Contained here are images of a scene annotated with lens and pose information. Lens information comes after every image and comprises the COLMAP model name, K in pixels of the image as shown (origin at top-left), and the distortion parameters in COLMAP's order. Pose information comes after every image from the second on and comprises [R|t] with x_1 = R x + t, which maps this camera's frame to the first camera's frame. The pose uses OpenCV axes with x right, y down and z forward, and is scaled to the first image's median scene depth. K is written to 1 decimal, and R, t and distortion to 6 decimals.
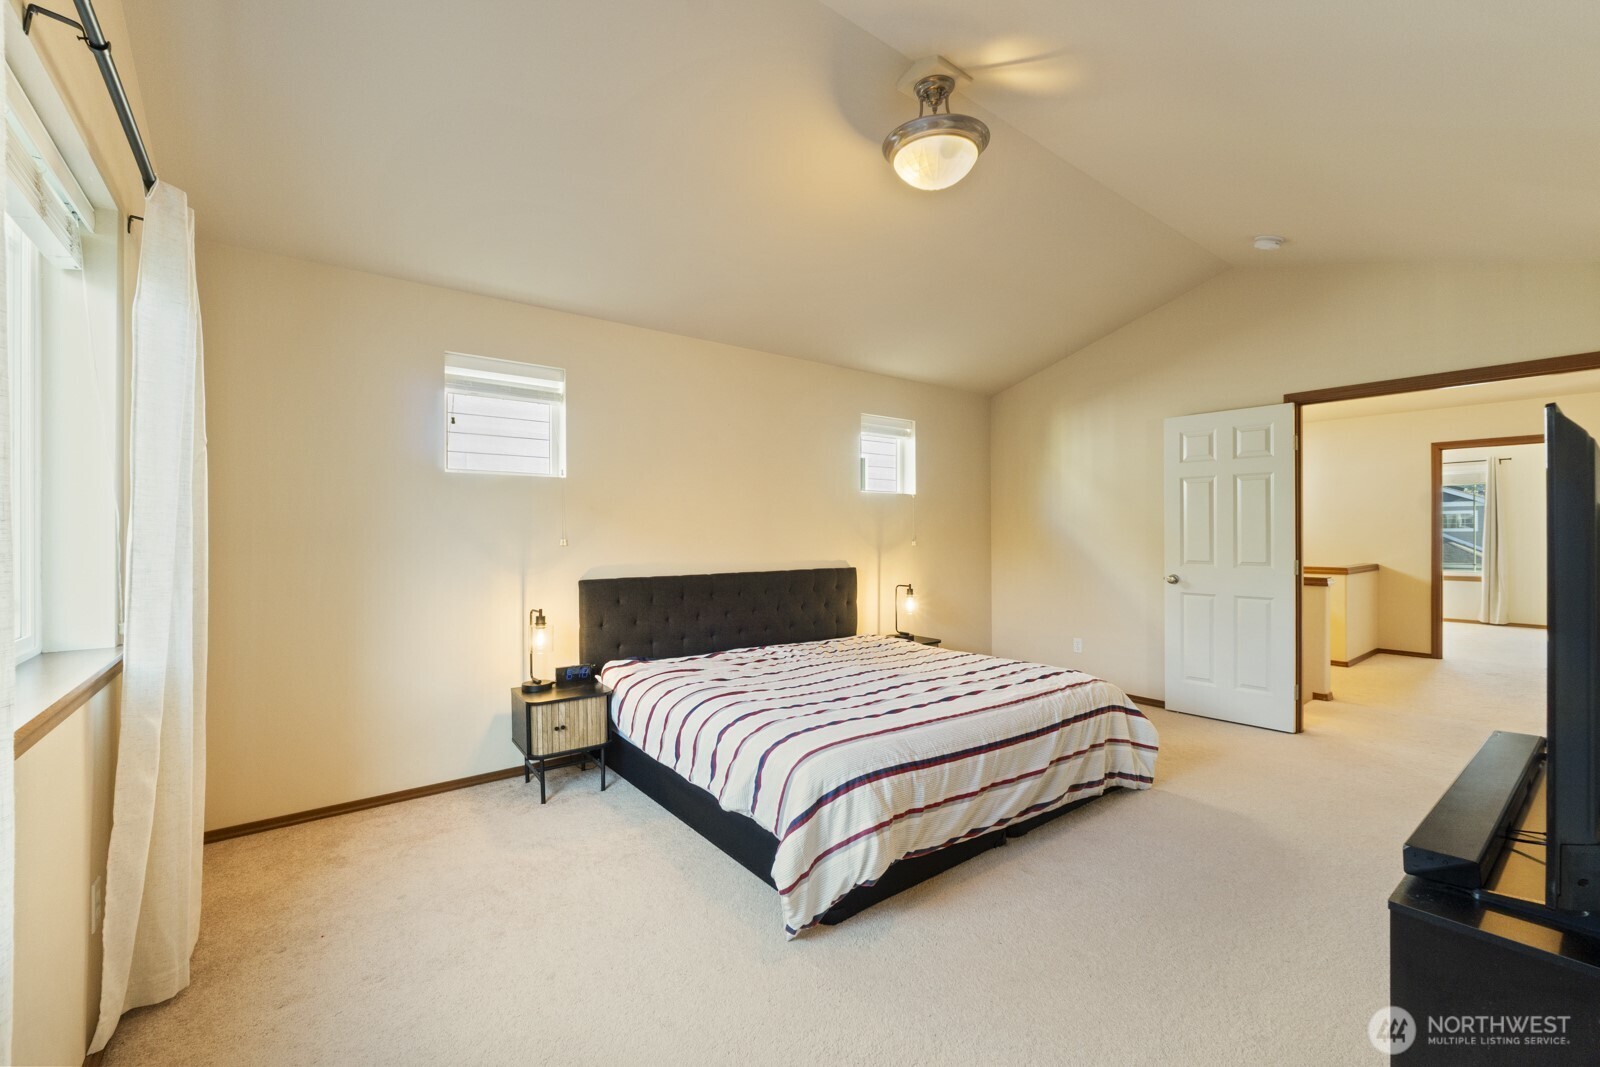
lens RADIAL K [[608.1, 0, 800.0], [0, 608.1, 533.5], [0, 0, 1]] dist [-0.041208, -0.000008]
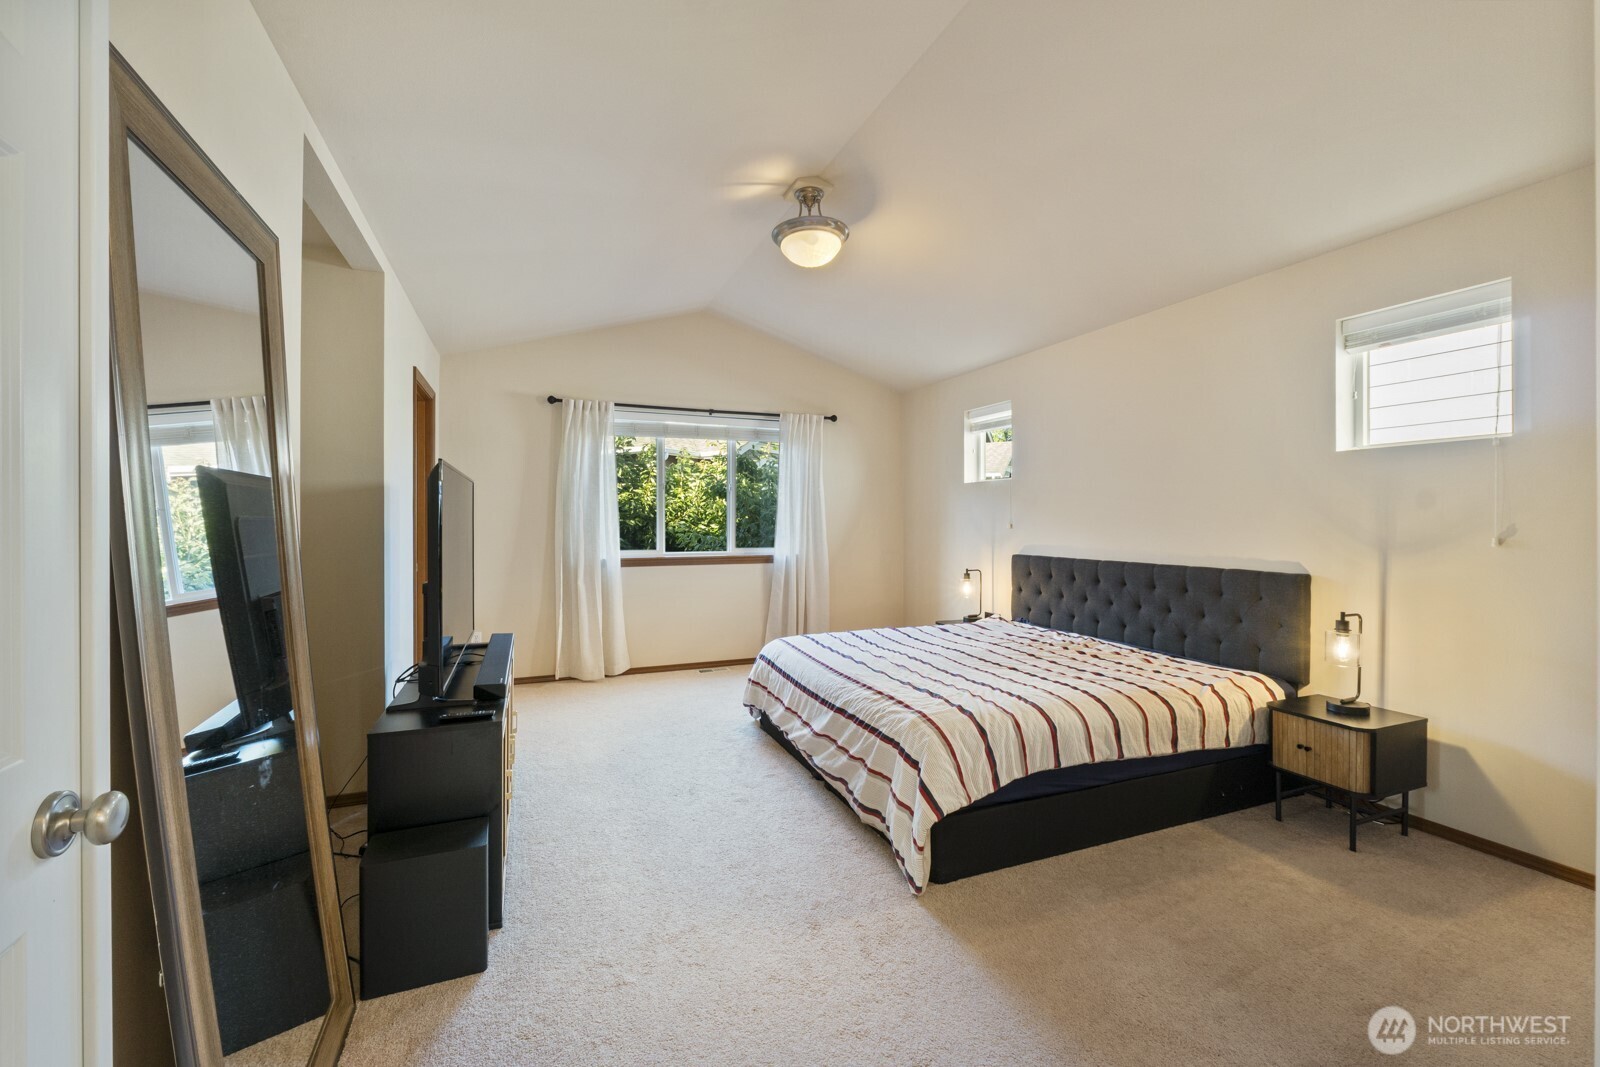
lens RADIAL K [[663.1, 0, 807.6], [0, 663.1, 530.6], [0, 0, 1]] dist [-0.005795, -0.000024]
pose [[-0.304279, 0.007166, -0.952556, 0.922336], [-0.000467, 0.999970, 0.007672, 0.010130], [0.952583, 0.002779, -0.304267, 0.795961]]
